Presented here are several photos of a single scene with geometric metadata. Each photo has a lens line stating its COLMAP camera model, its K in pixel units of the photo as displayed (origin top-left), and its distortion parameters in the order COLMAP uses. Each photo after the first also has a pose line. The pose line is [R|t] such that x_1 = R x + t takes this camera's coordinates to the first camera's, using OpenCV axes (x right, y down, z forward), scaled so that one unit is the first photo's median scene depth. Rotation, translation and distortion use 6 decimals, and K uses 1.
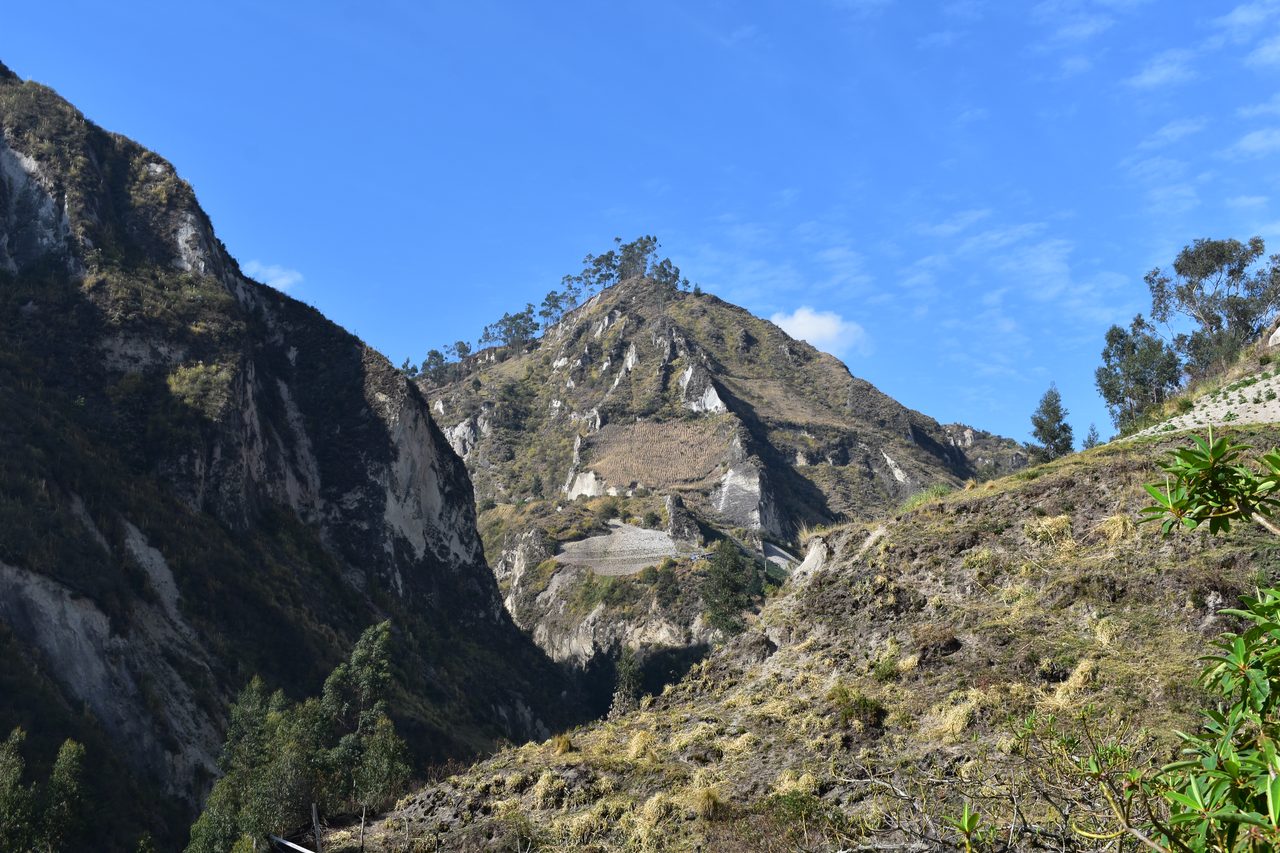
lens RADIAL K [[1622.9, 0, 640.0], [0, 1622.9, 426.5], [0, 0, 1]] dist [-0.025239, -0.056728]
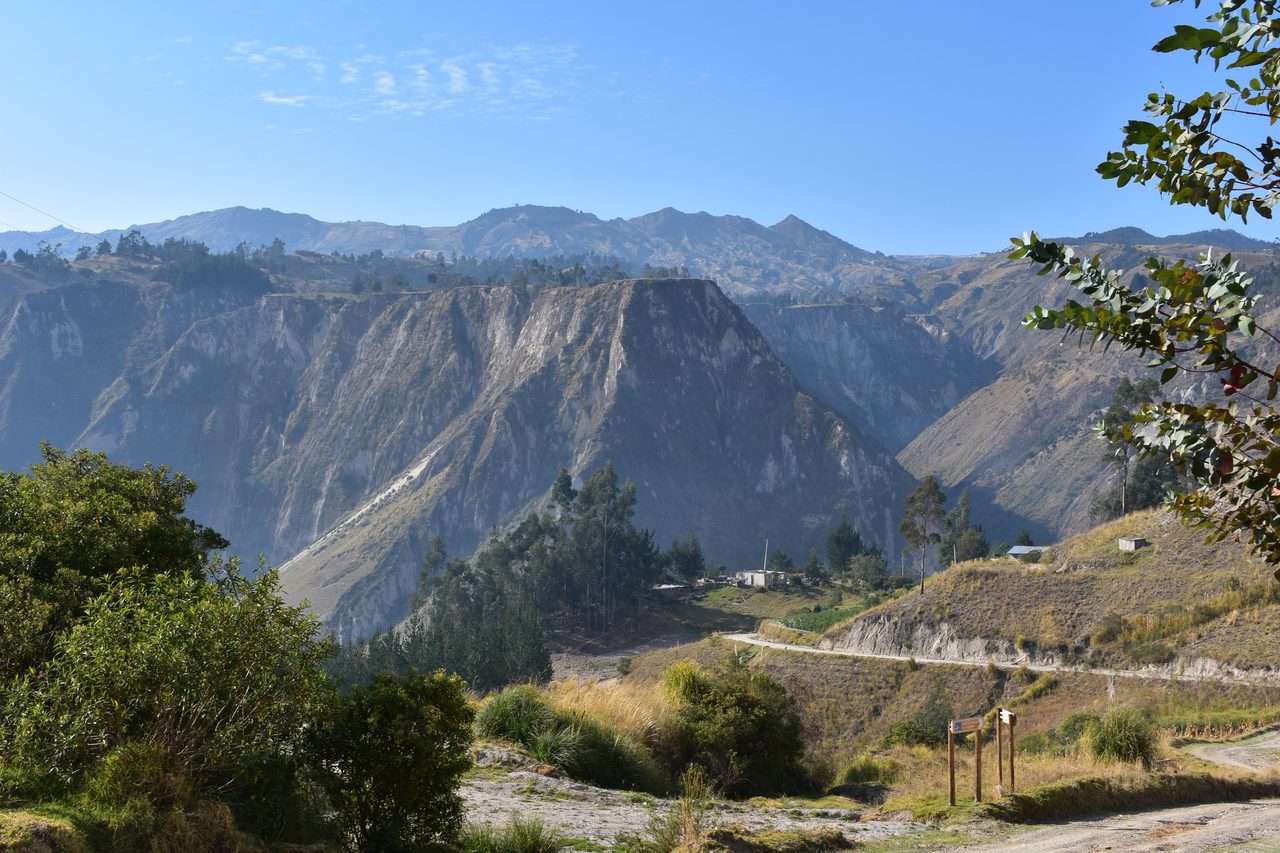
lens RADIAL K [[1883.2, 0, 640.0], [0, 1883.2, 426.5], [0, 0, 1]] dist [-0.011719, -0.056895]
pose [[0.681617, 0.011500, -0.731619, 1.822551], [0.173928, 0.968672, 0.177267, -0.804883], [0.710737, -0.248077, 0.658263, -1.325485]]
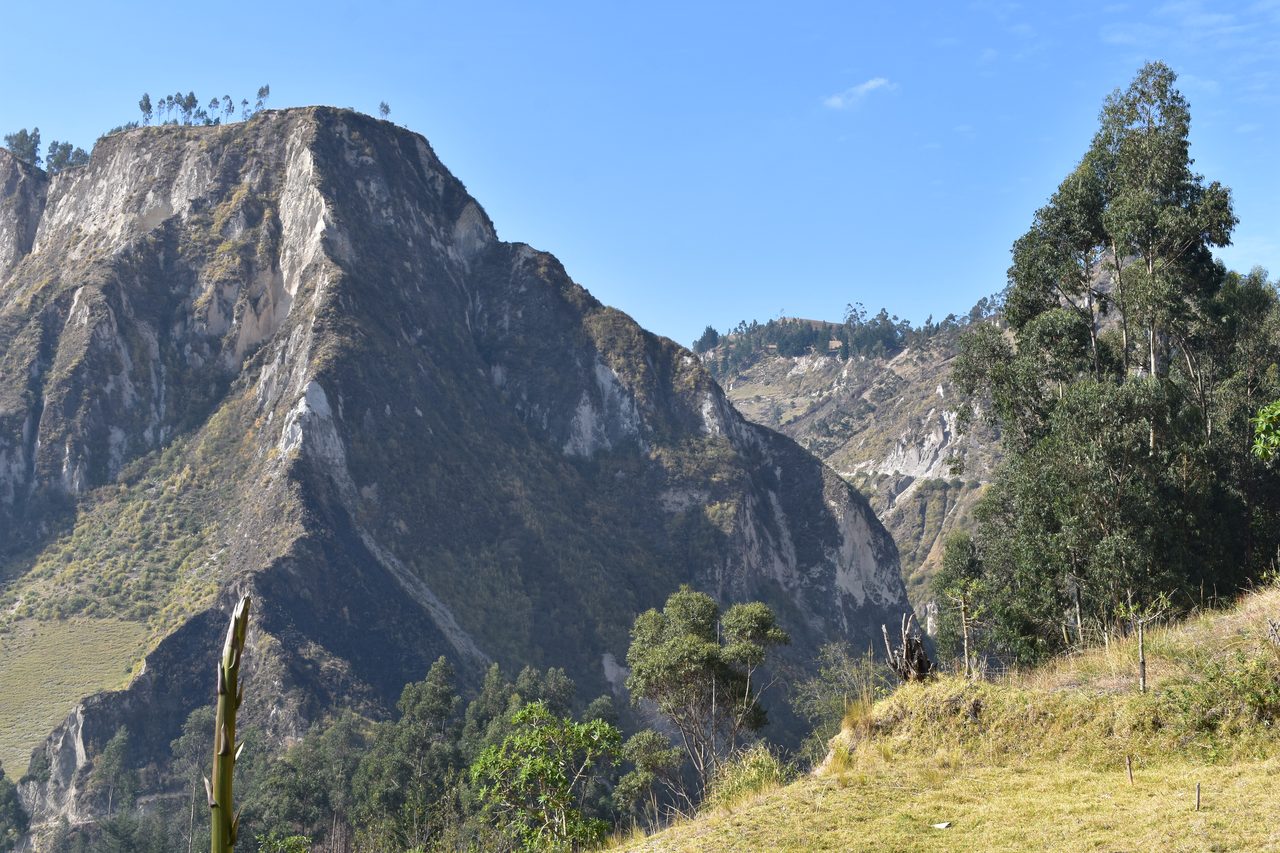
lens RADIAL K [[1883.2, 0, 640.0], [0, 1883.2, 426.5], [0, 0, 1]] dist [-0.011719, -0.056895]
pose [[0.938368, -0.028033, -0.344499, 0.308454], [0.067614, 0.992337, 0.103422, -0.304413], [0.338960, -0.120341, 0.933072, -0.791236]]
